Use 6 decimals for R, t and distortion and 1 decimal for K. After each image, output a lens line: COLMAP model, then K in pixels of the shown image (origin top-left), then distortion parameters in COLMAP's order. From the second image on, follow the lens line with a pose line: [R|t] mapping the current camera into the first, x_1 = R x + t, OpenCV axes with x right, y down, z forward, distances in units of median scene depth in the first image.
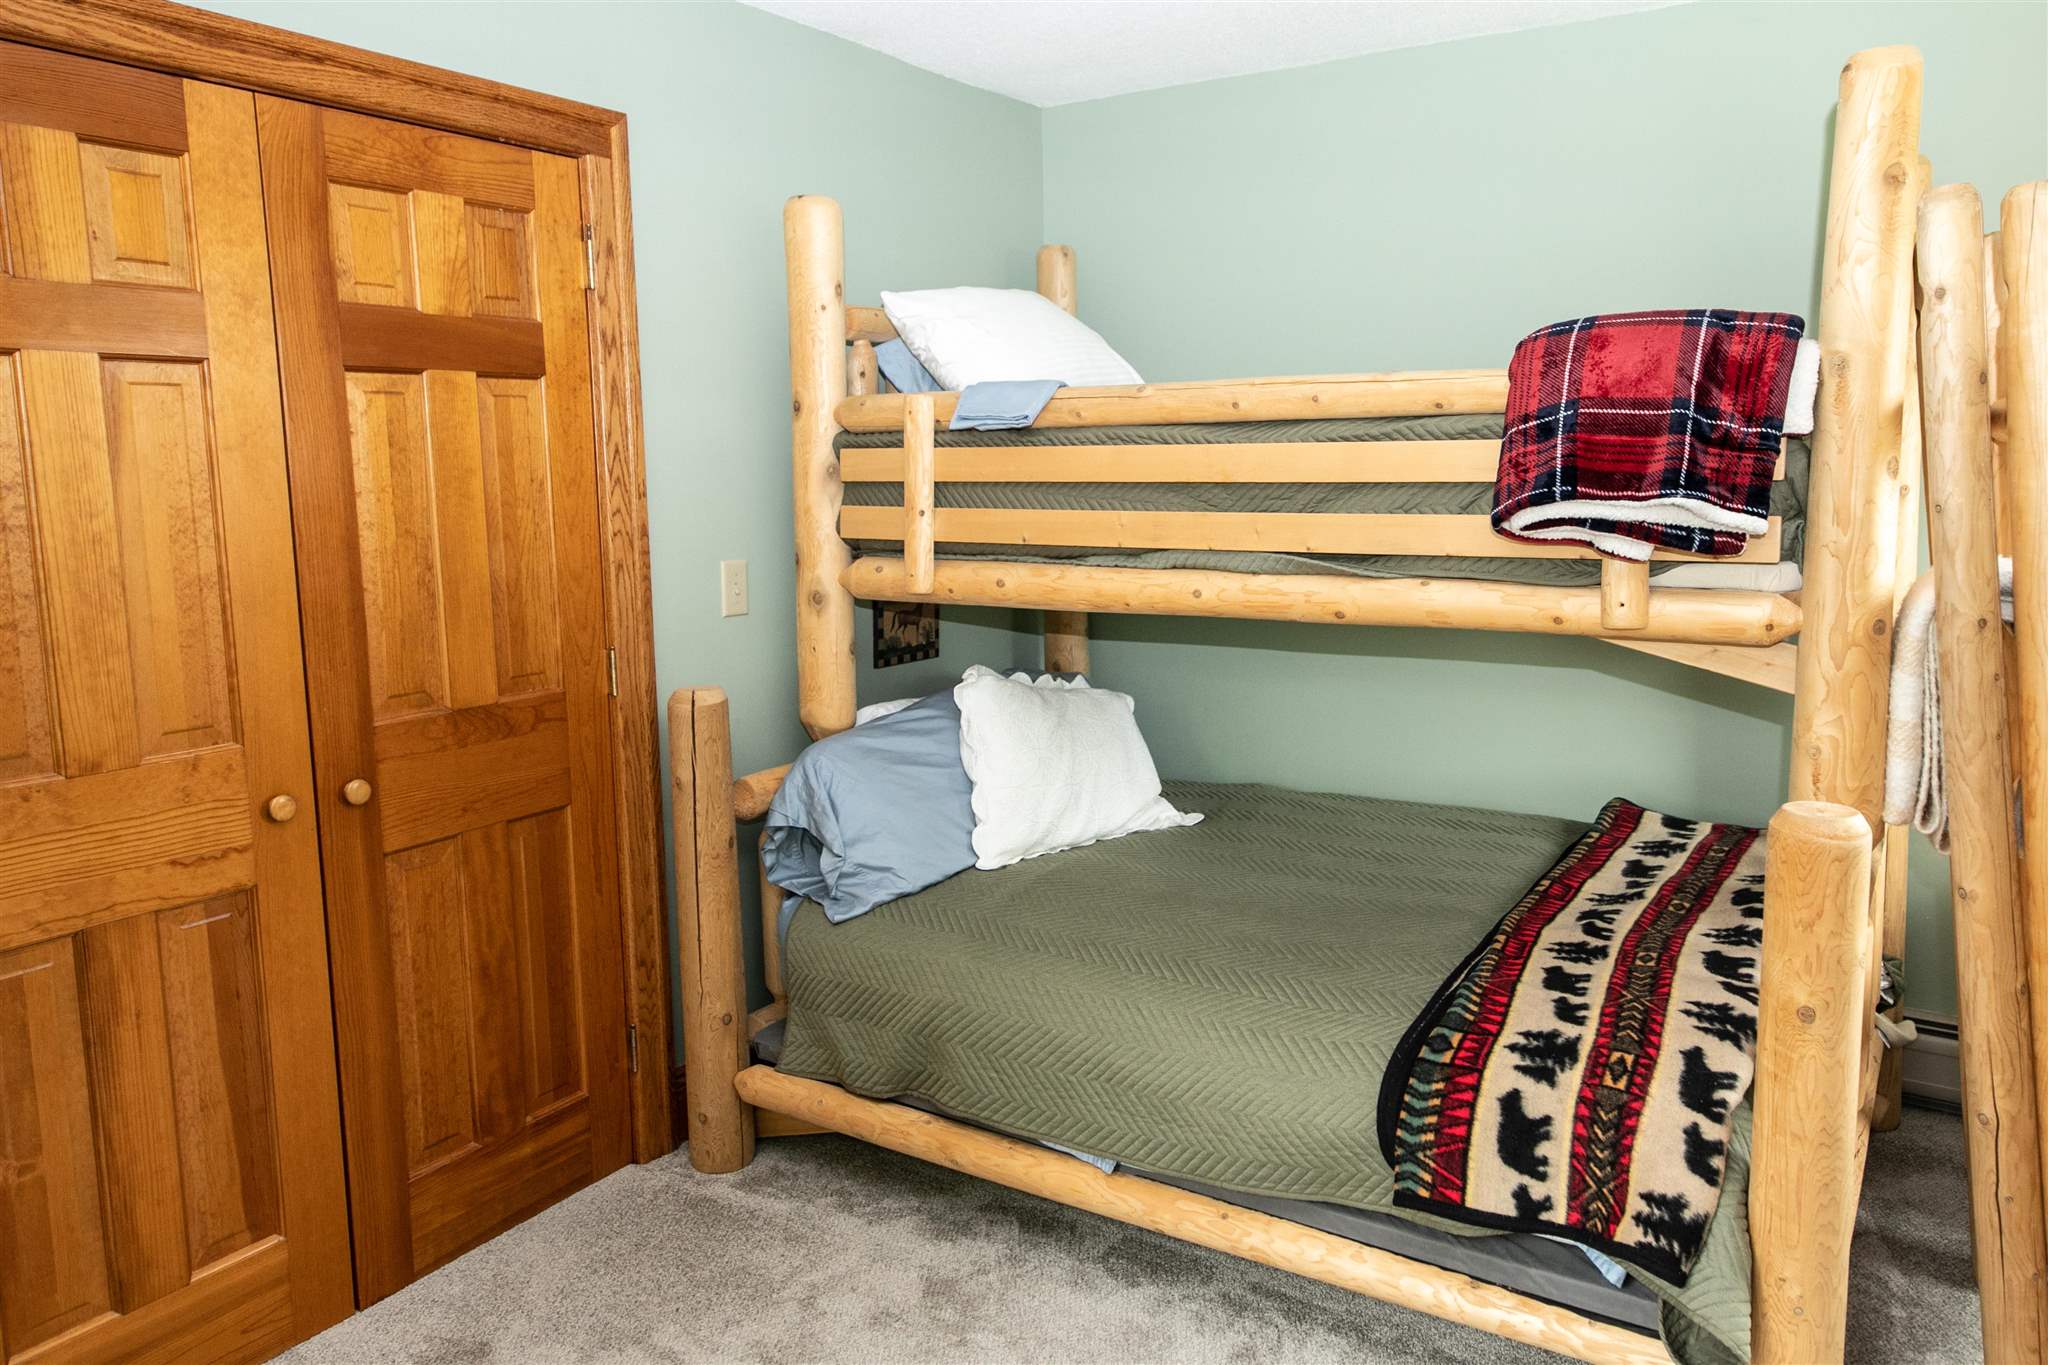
lens RADIAL K [[1424.3, 0, 1062.1], [0, 1424.3, 680.4], [0, 0, 1]] dist [0.018224, -0.002055]
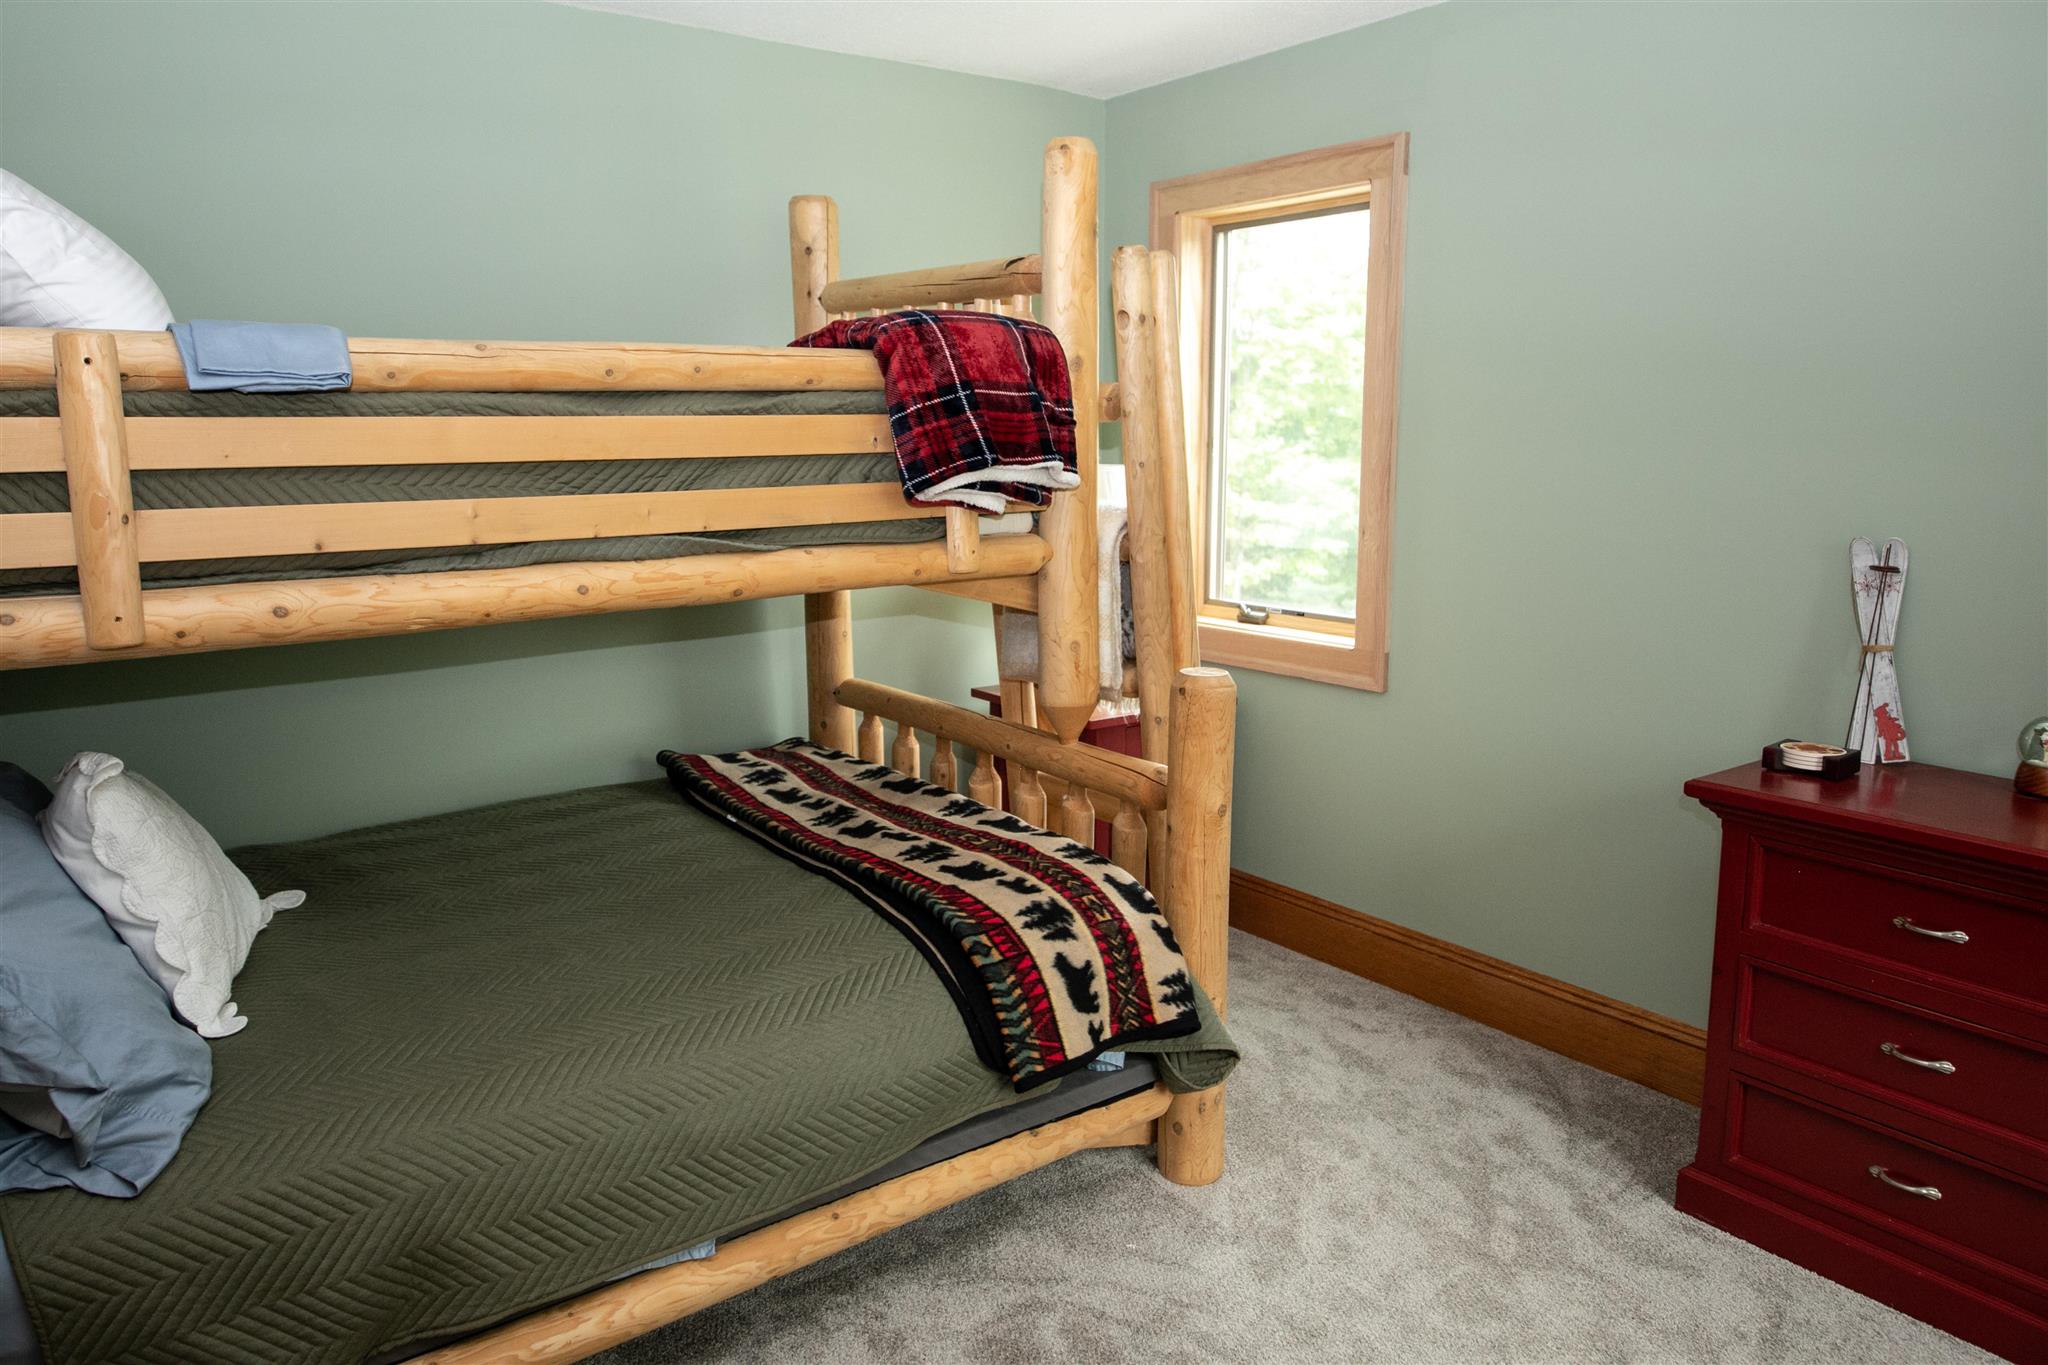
lens RADIAL K [[1365.3, 0, 1022.6], [0, 1365.3, 661.3], [0, 0, 1]] dist [0.018244, 0.000295]
pose [[0.378675, -0.152358, 0.912903, -0.665255], [0.150127, 0.983406, 0.101851, -0.073715], [-0.913273, 0.098483, 0.395265, 0.510563]]
